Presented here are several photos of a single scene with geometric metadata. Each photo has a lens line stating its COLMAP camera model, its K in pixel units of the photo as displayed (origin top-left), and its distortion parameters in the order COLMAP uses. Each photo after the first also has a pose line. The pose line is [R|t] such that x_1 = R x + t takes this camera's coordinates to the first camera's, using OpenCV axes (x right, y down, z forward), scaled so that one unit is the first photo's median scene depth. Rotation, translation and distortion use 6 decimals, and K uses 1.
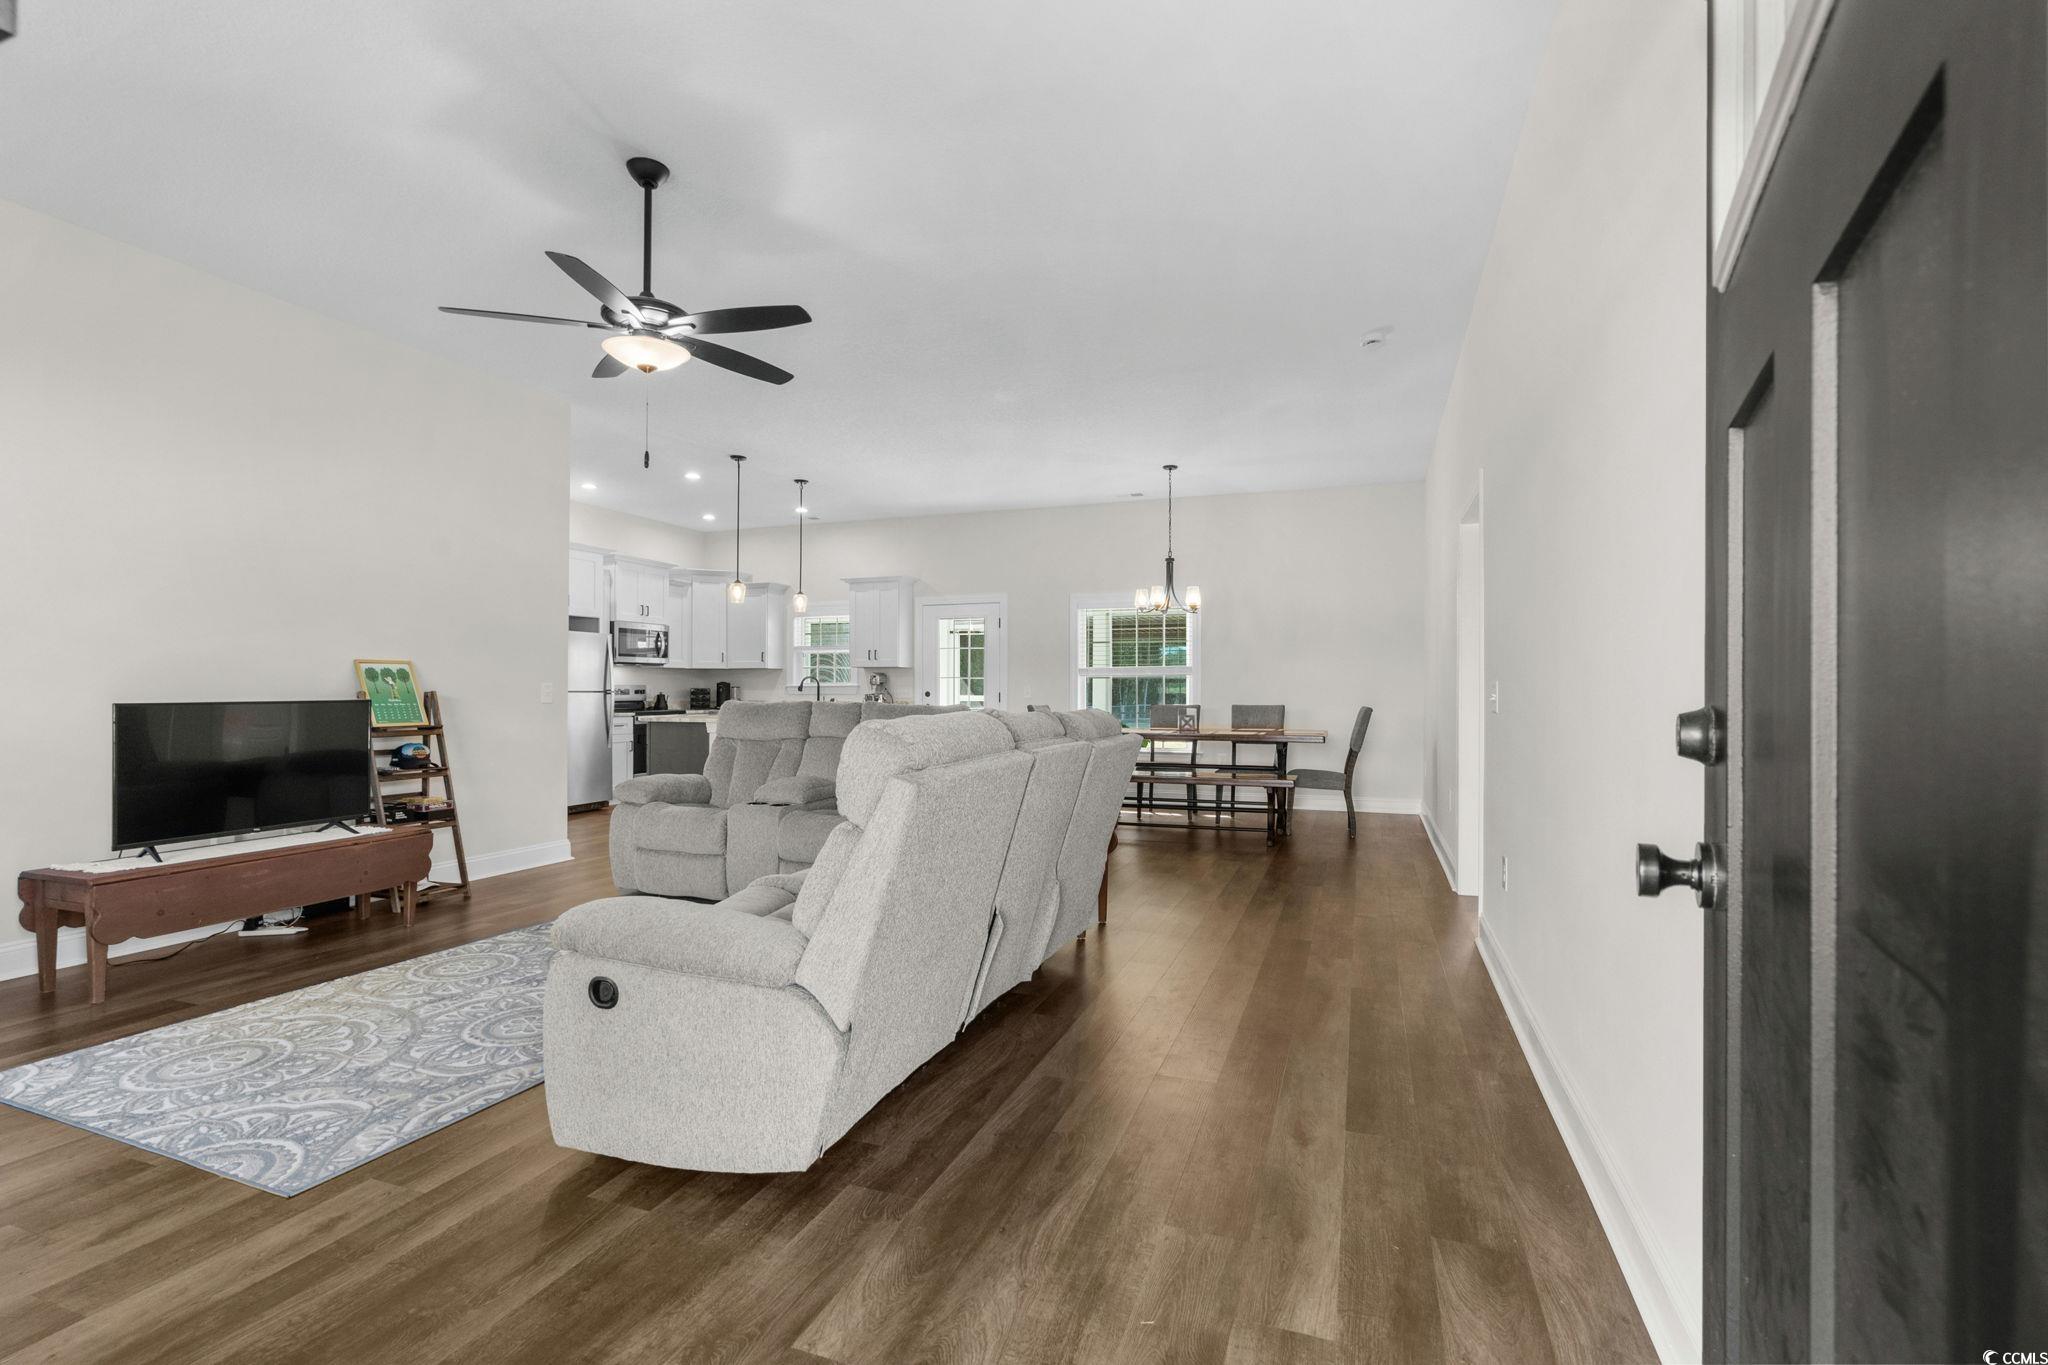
lens RADIAL K [[924.6, 0, 1034.2], [0, 924.6, 697.5], [0, 0, 1]] dist [0.000858, 0.000217]
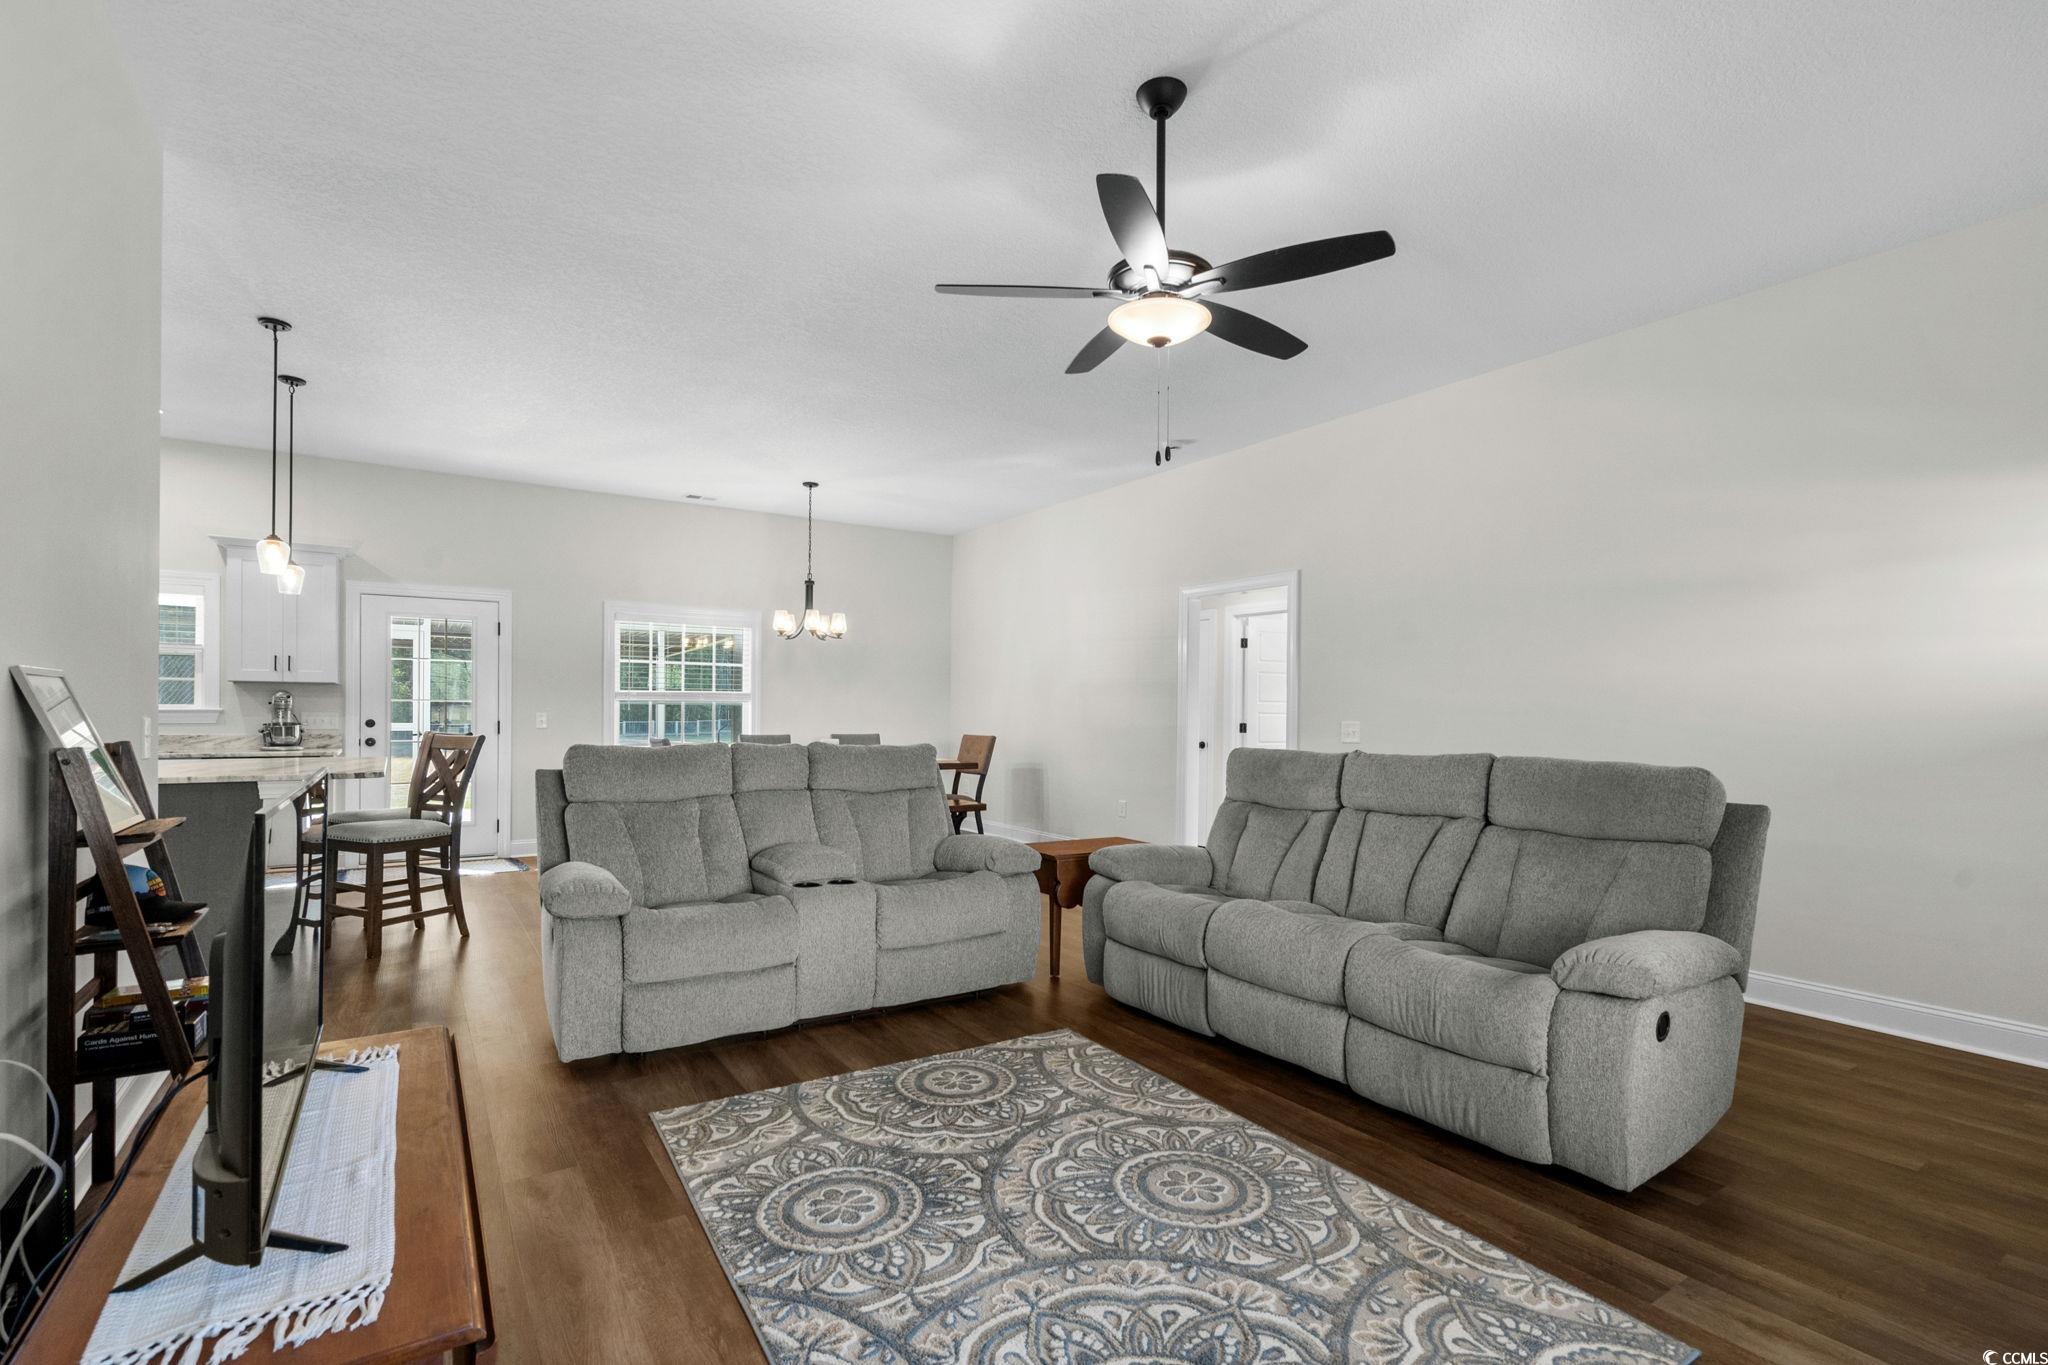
lens RADIAL K [[908.8, 0, 1016.4], [0, 908.8, 762.5], [0, 0, 1]] dist [-0.002516, -0.000183]
pose [[0.597299, -0.040227, 0.801009, -0.479618], [-0.002745, 0.998633, 0.052199, -0.014204], [-0.802014, -0.033377, 0.596372, 0.266696]]
